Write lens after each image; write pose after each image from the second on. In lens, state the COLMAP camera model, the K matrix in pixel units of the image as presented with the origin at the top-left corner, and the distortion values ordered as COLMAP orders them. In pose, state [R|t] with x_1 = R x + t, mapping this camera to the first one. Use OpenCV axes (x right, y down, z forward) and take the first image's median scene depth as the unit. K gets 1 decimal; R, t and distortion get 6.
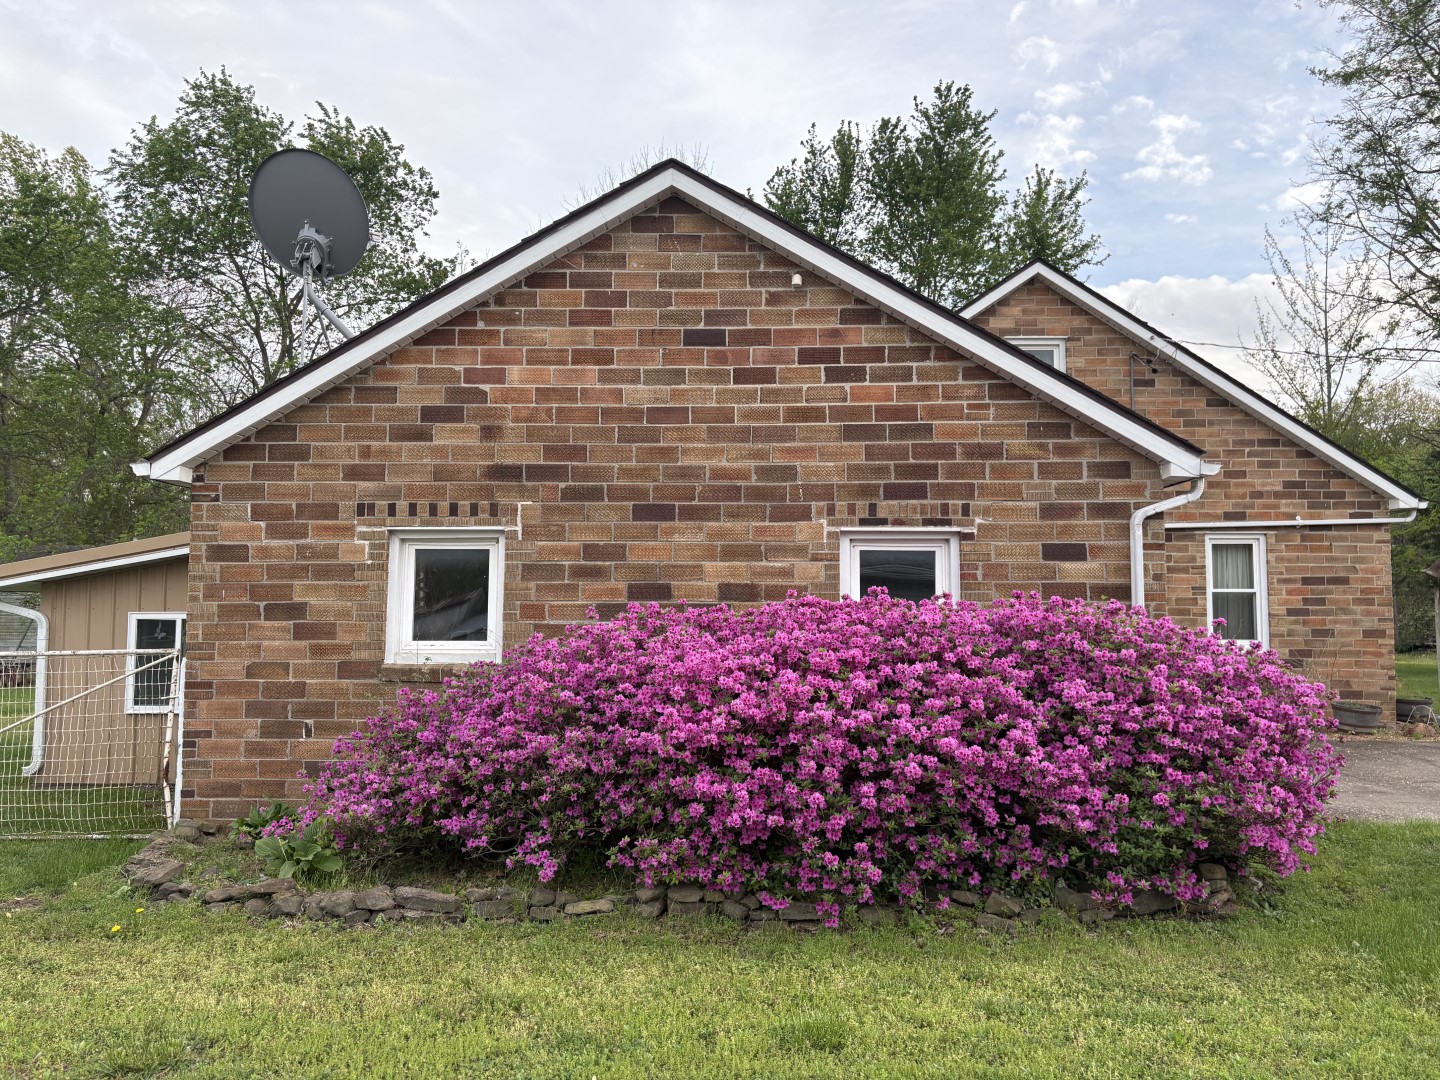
lens RADIAL K [[1154.4, 0, 720.0], [0, 1154.4, 540.0], [0, 0, 1]] dist [-0.005091, -0.002327]
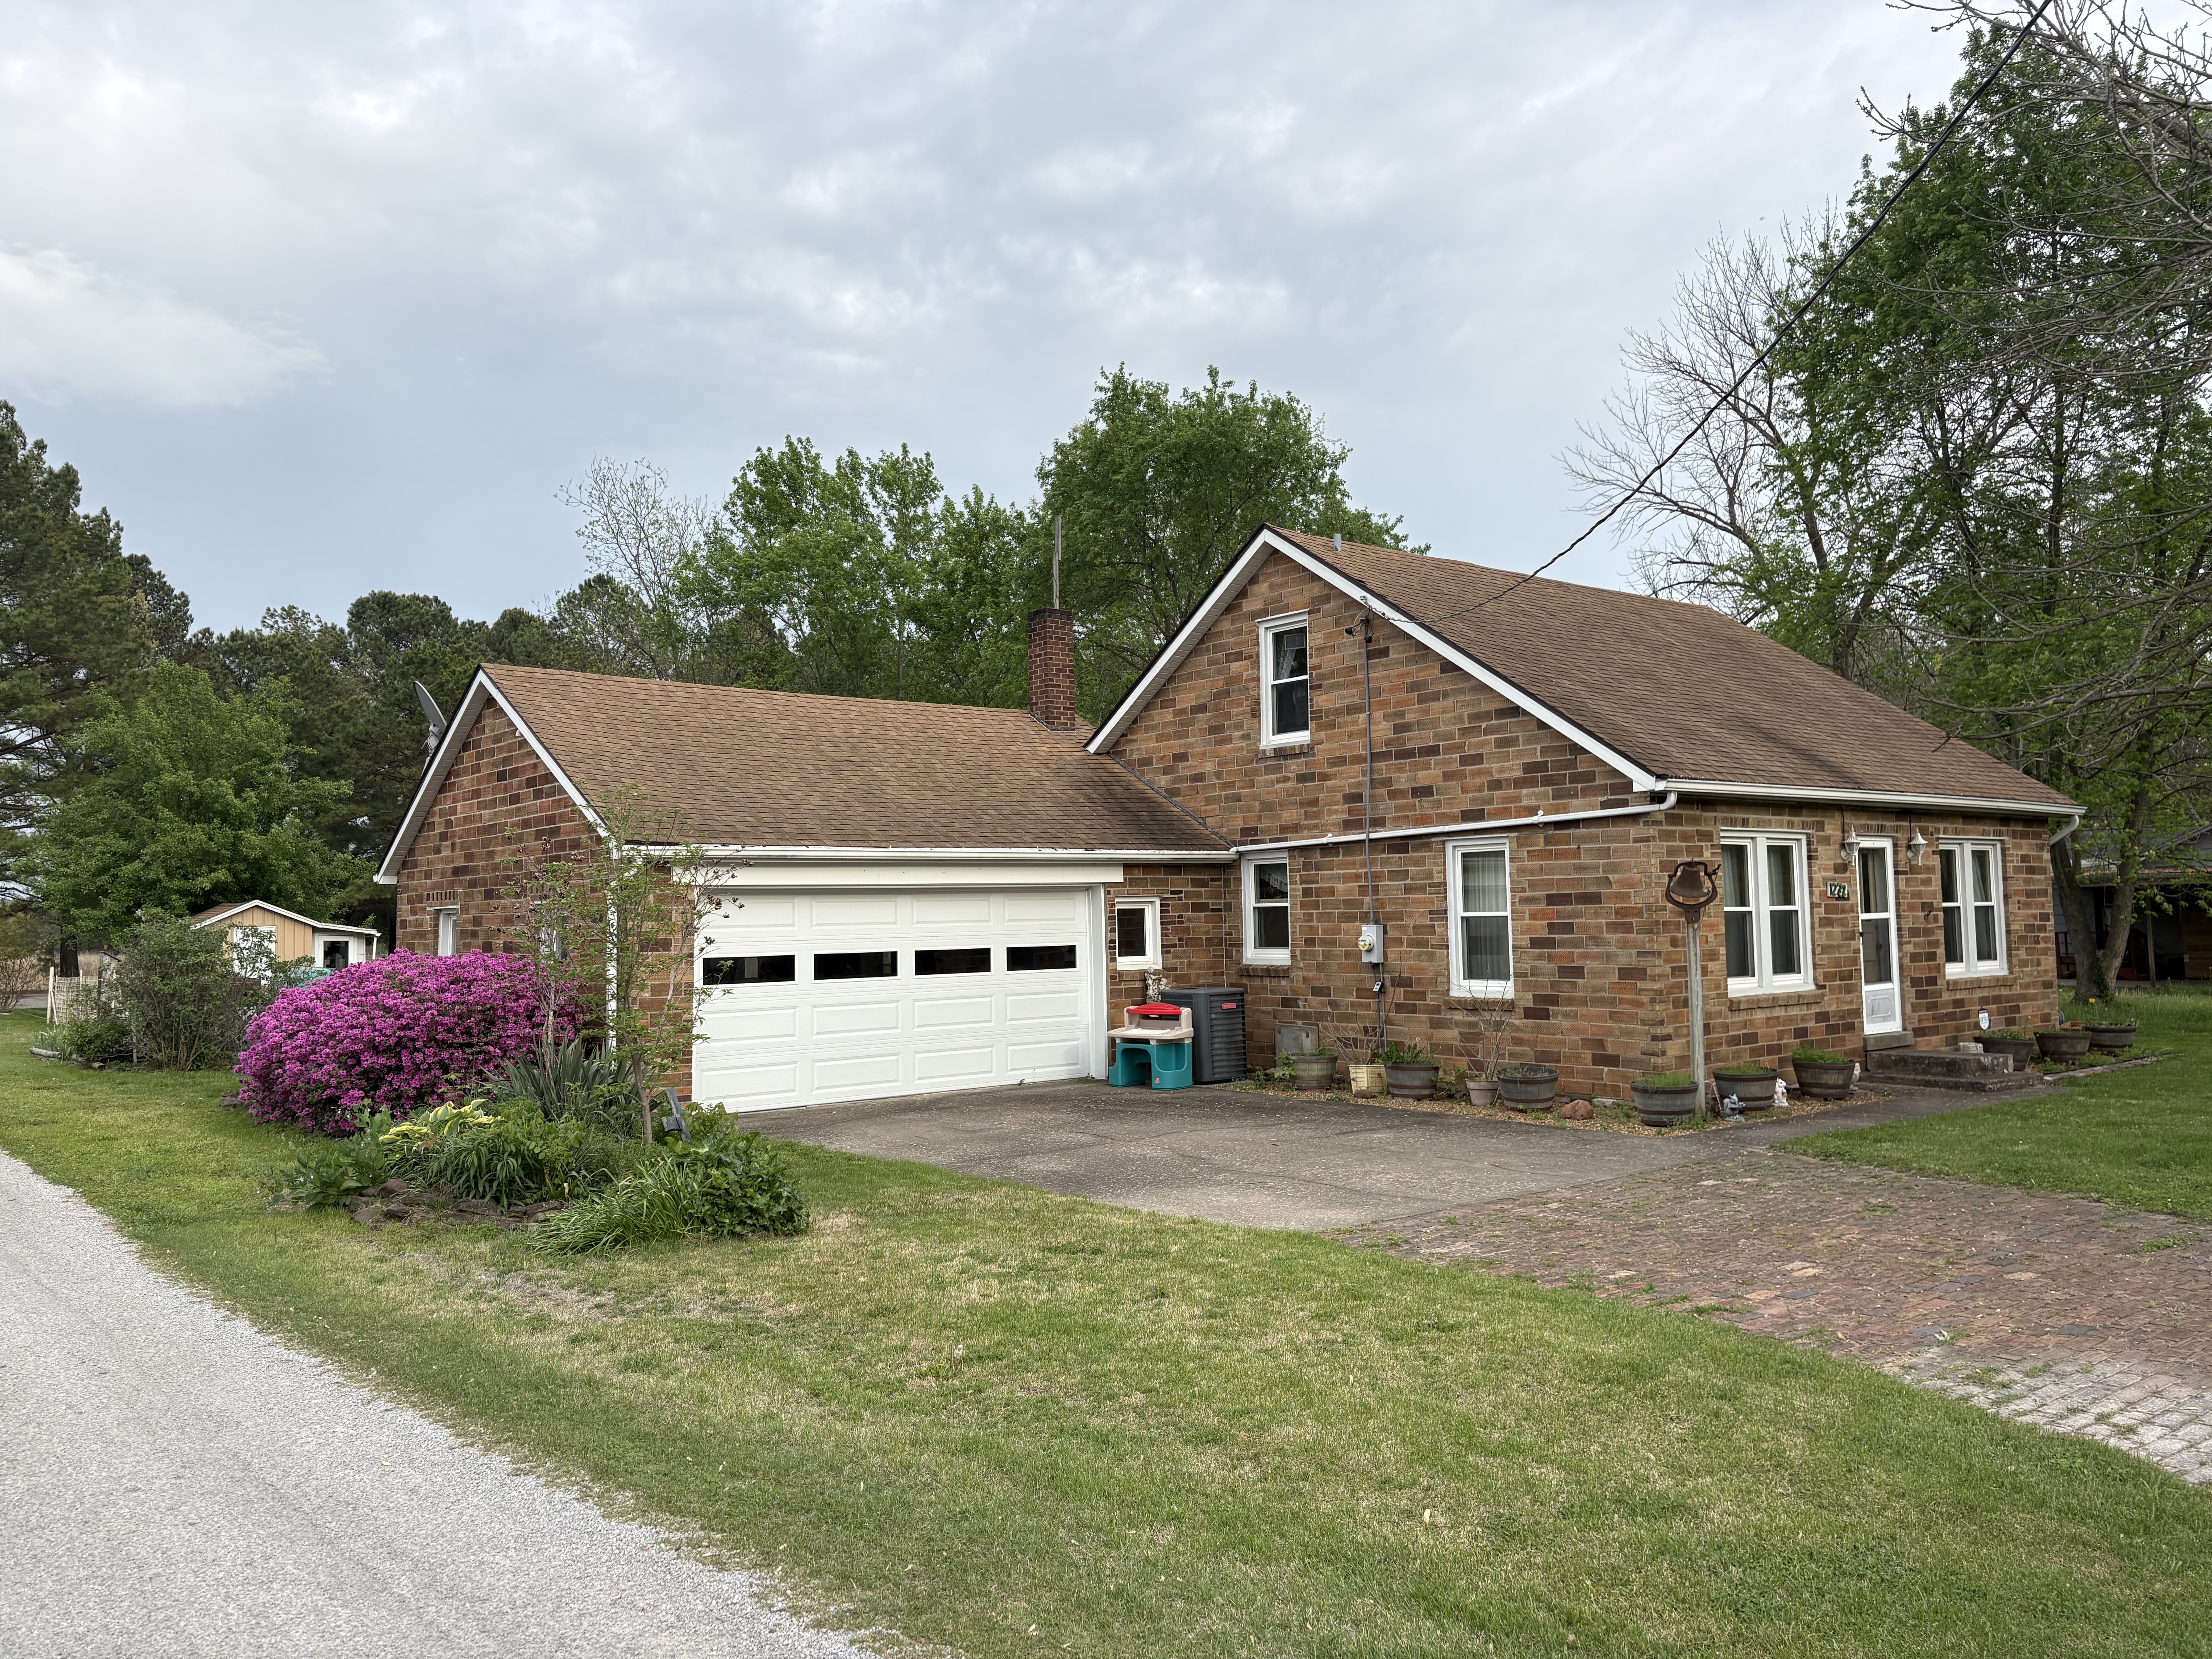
lens RADIAL K [[1773.2, 0, 1106.0], [0, 1773.2, 829.5], [0, 0, 1]] dist [-0.005091, -0.002327]
pose [[0.627034, -0.052524, -0.777219, 1.196525], [0.068351, 0.997586, -0.012273, -0.013672], [0.775987, -0.045429, 0.629111, 0.086861]]
